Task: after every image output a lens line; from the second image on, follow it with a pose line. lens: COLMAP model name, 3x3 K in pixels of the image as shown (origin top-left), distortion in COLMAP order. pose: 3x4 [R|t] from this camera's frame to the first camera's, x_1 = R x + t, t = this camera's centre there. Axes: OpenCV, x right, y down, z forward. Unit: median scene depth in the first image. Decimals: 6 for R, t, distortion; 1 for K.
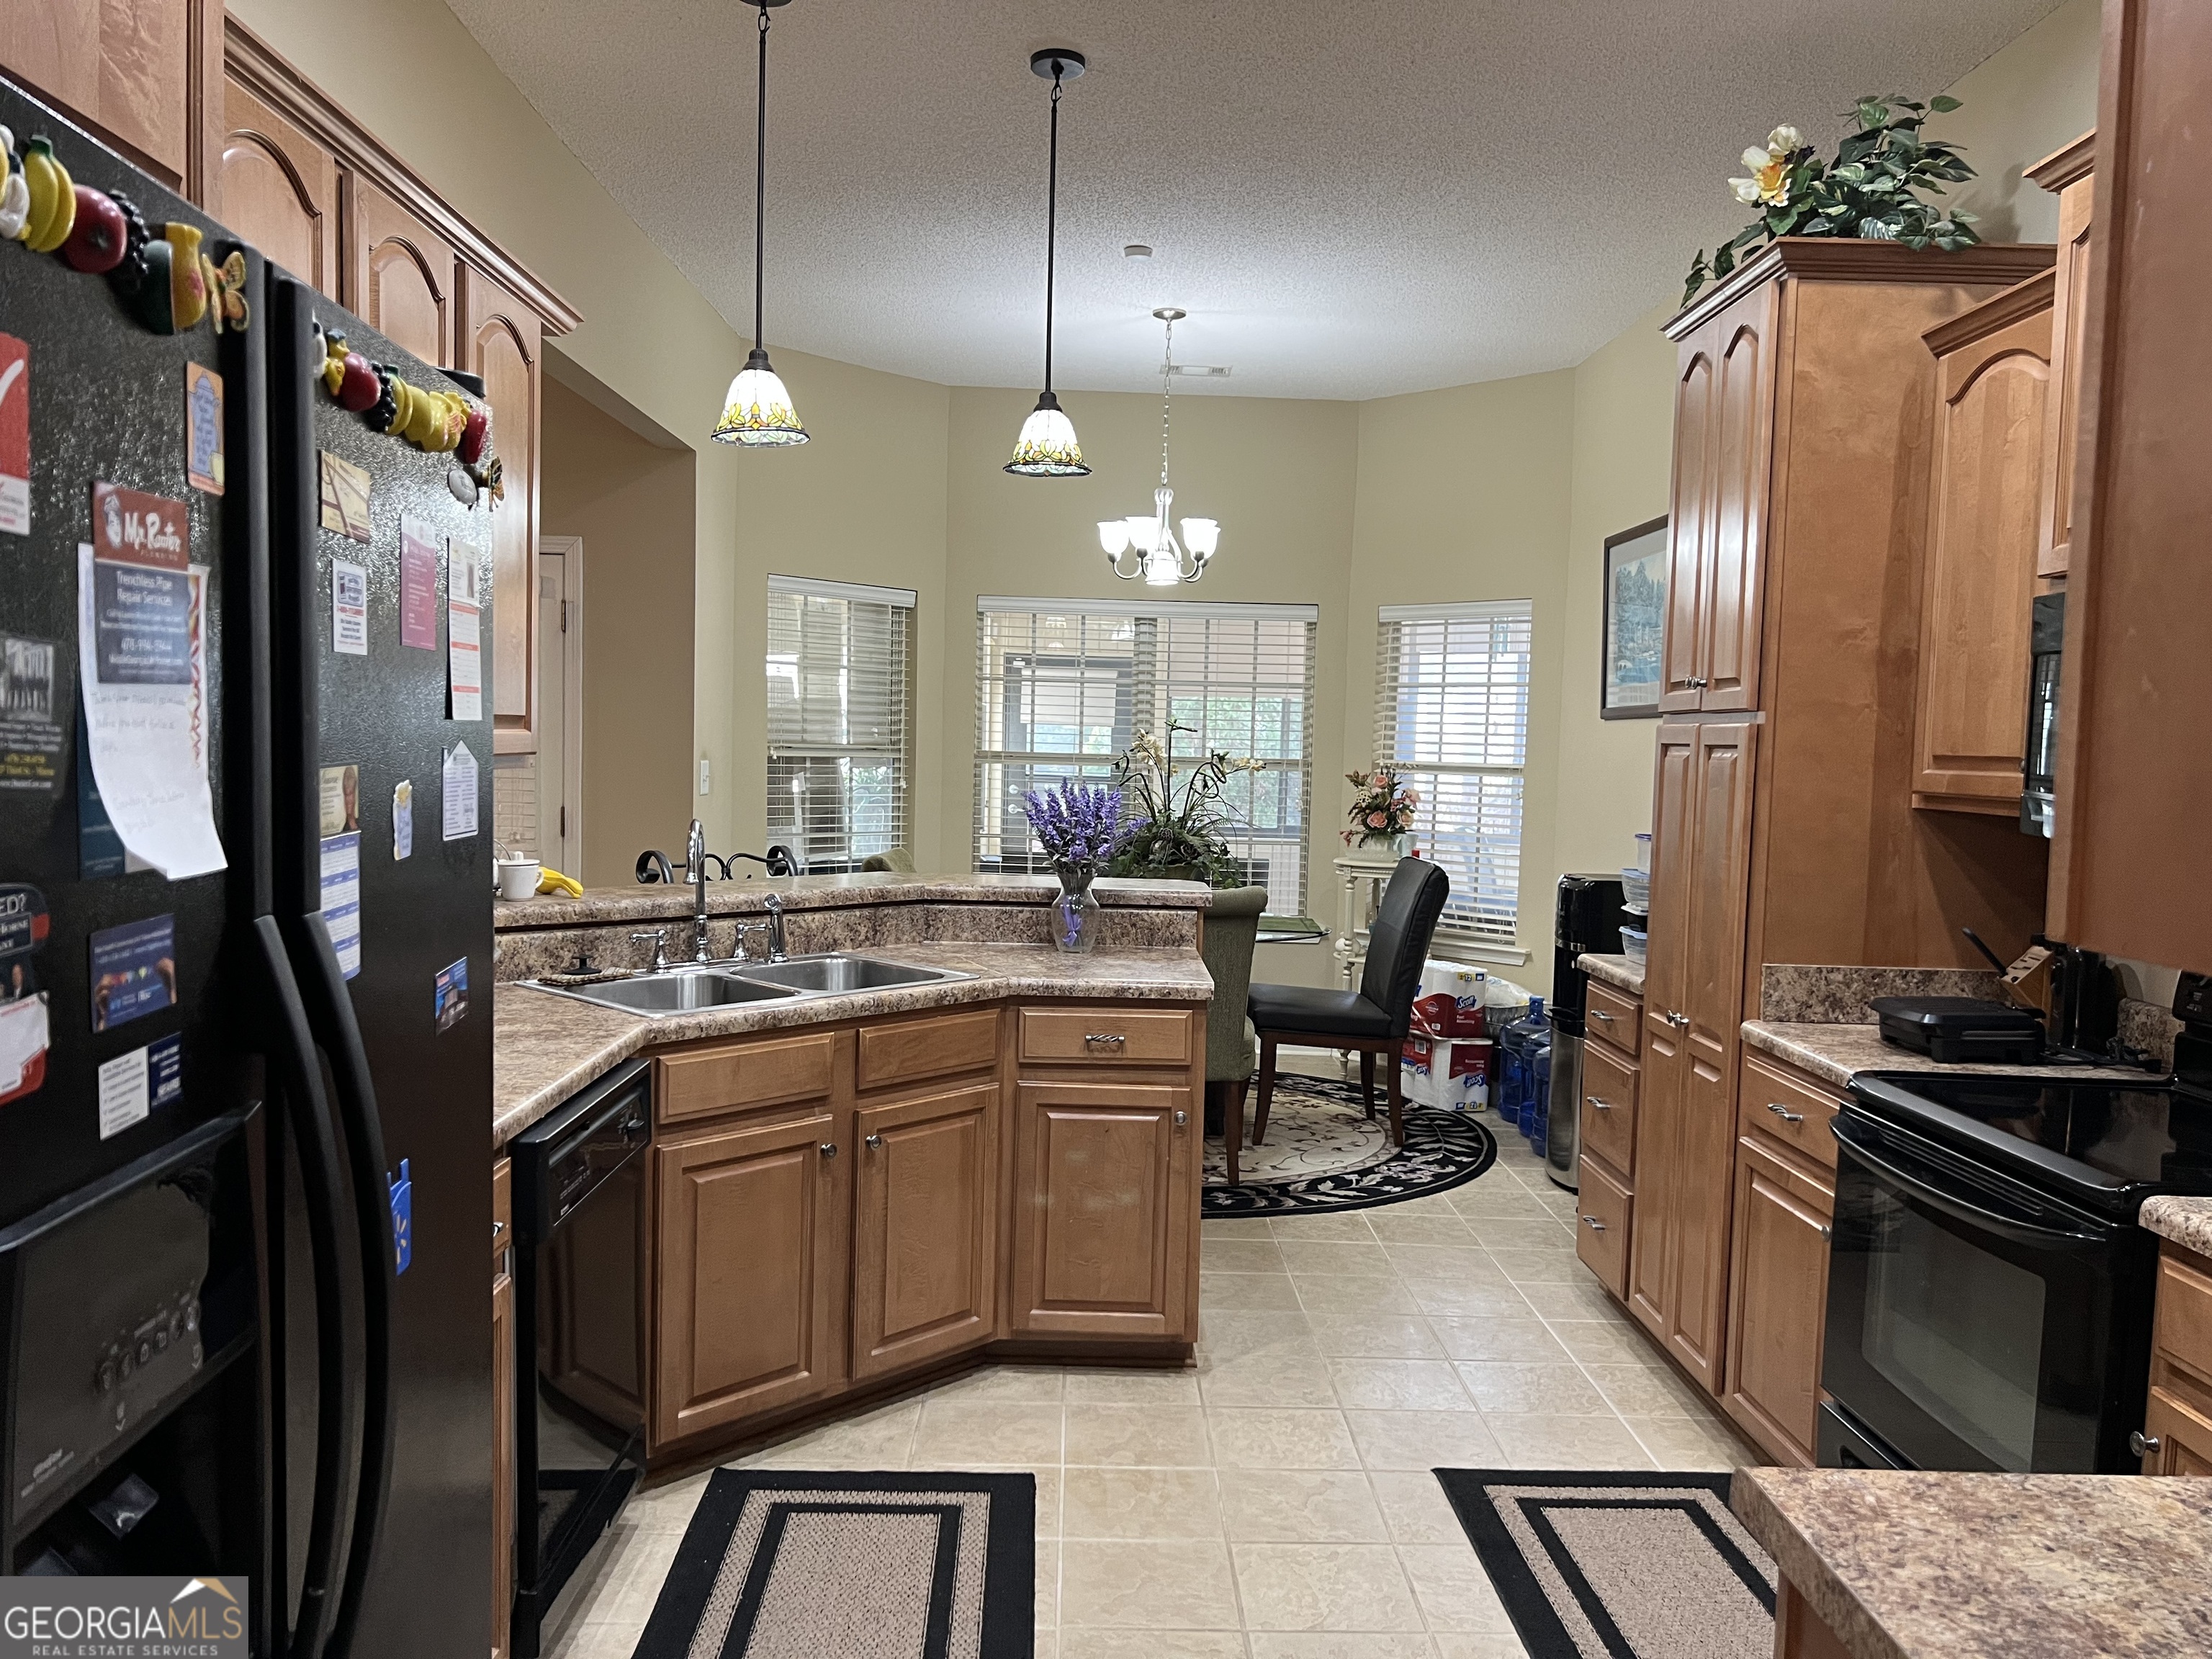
lens RADIAL K [[1650.3, 0, 1106.0], [0, 1650.3, 829.5], [0, 0, 1]] dist [0.058622, -0.081484]
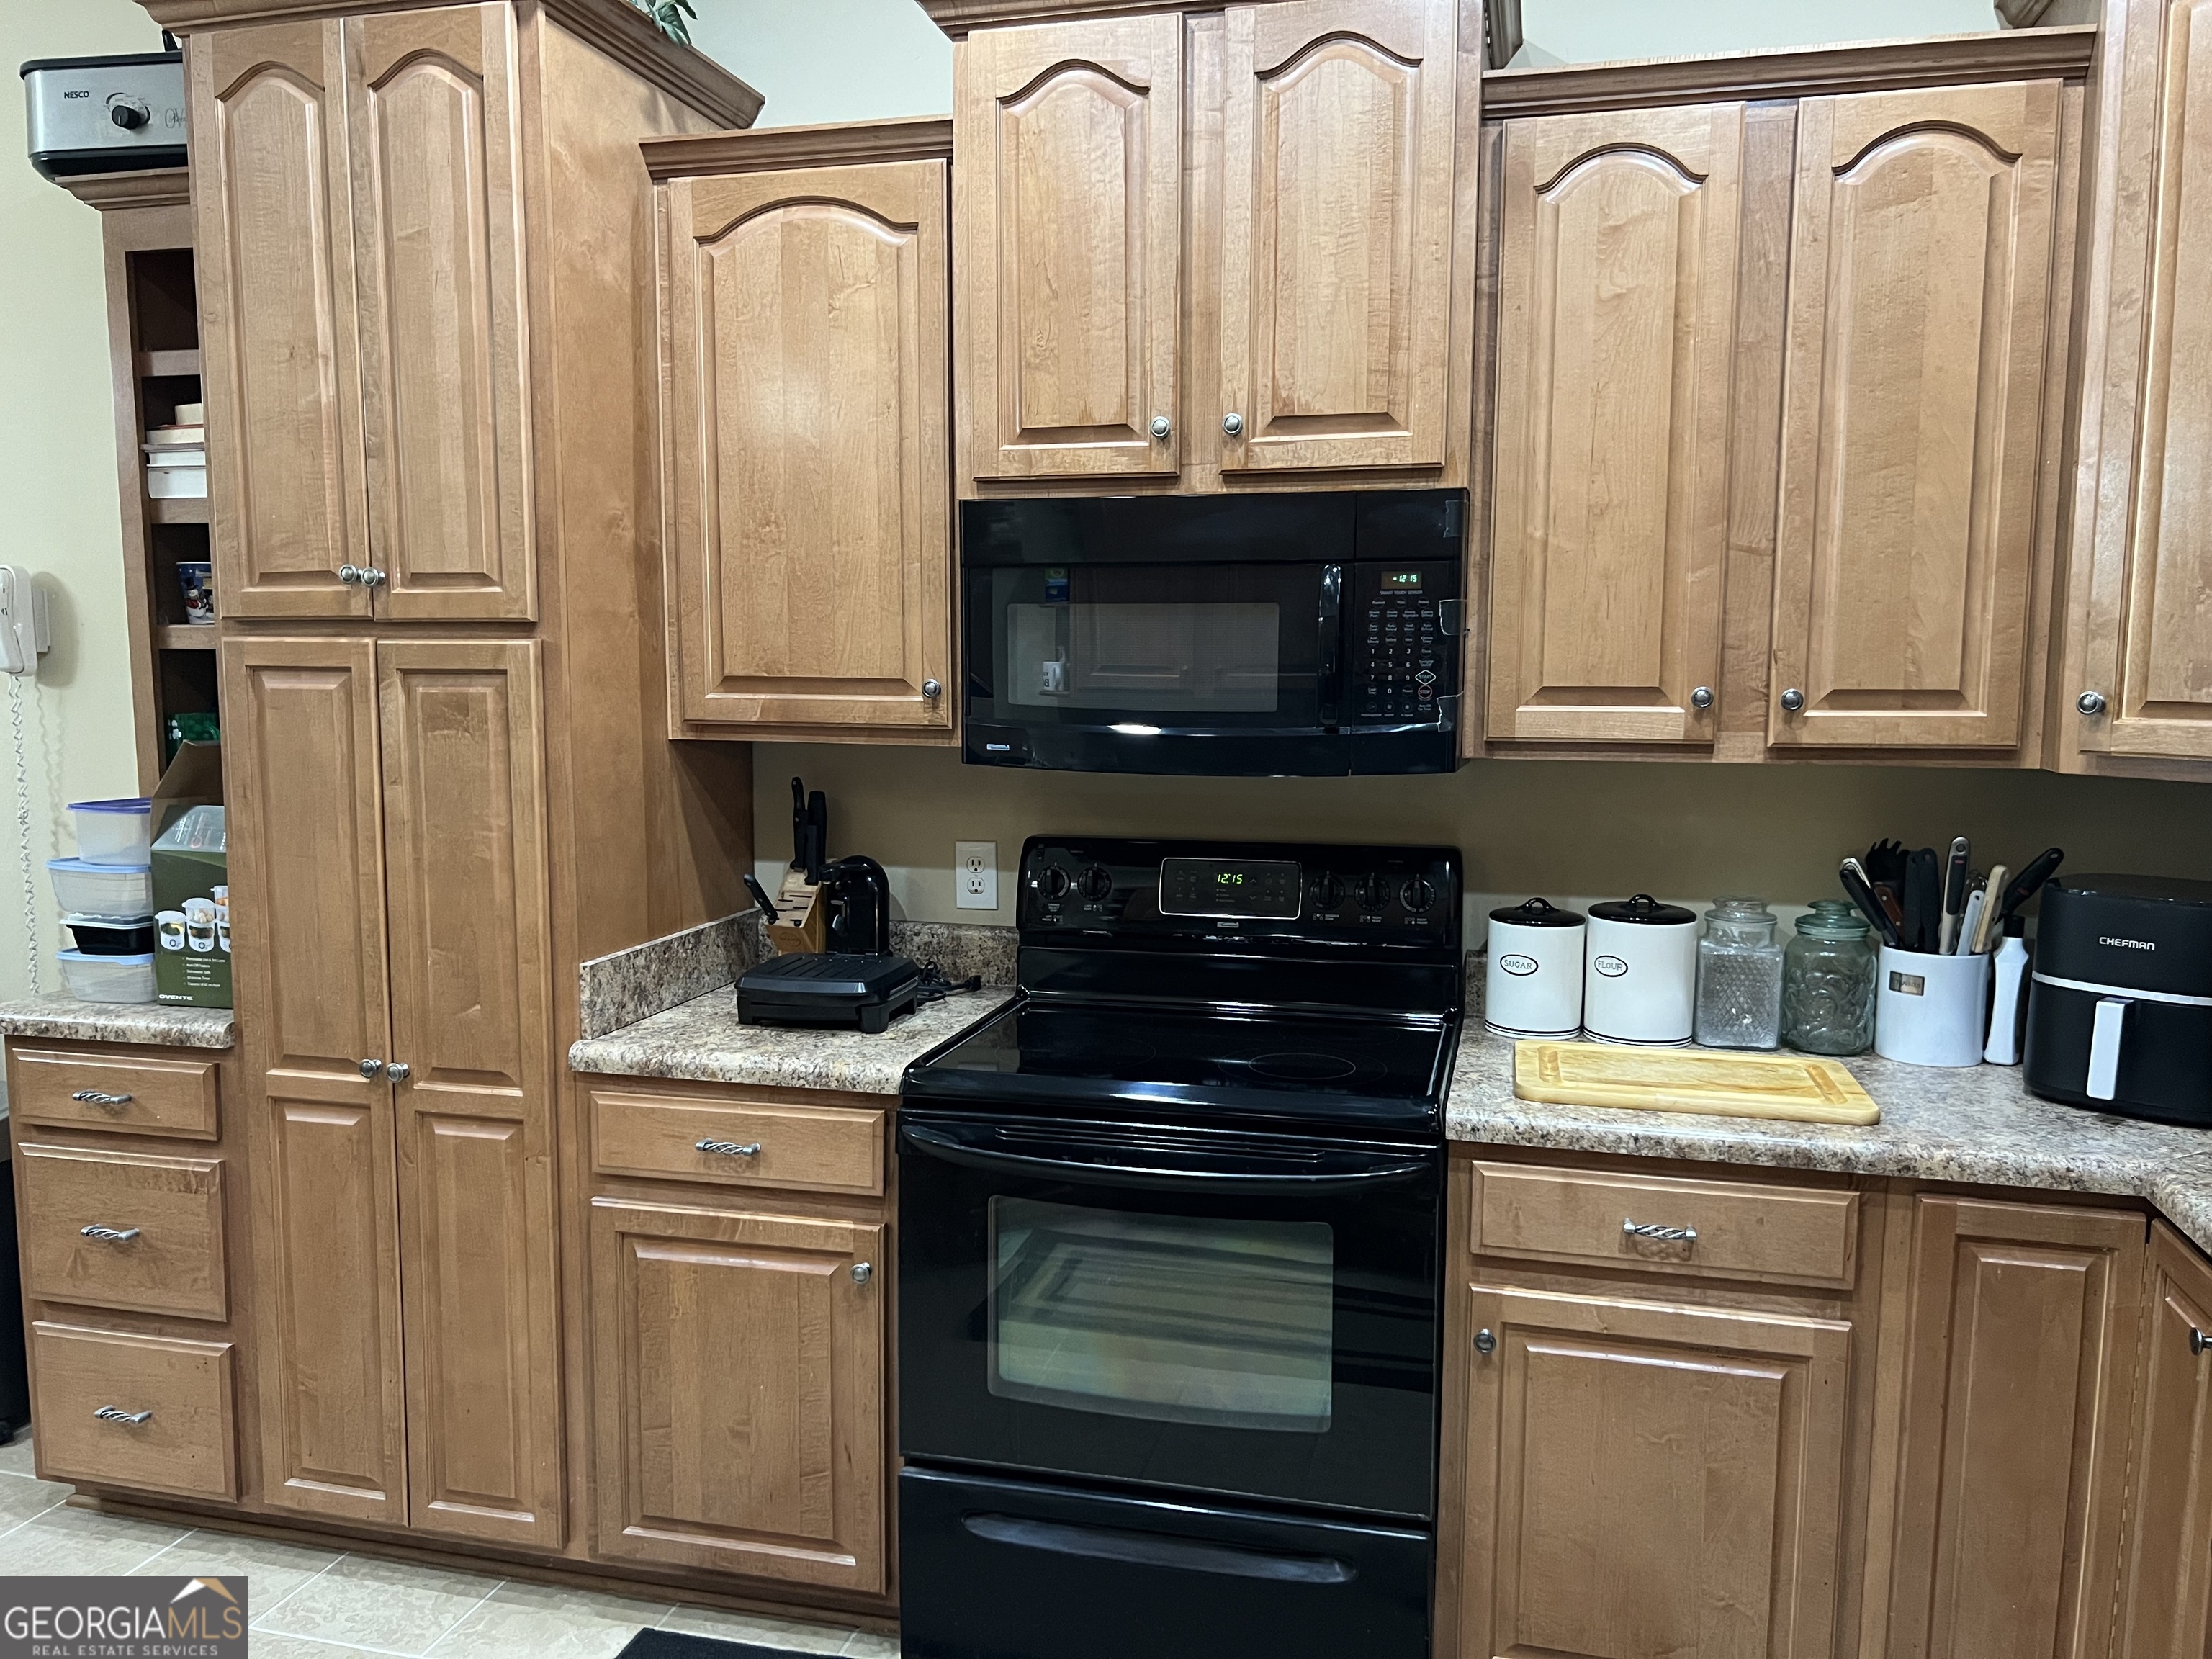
lens RADIAL K [[1650.3, 0, 1106.0], [0, 1650.3, 829.5], [0, 0, 1]] dist [0.058622, -0.081484]
pose [[0.257464, -0.130866, 0.957385, -0.248430], [0.054328, 0.991180, 0.120875, -0.056315], [-0.964760, 0.020892, 0.262302, 0.580094]]
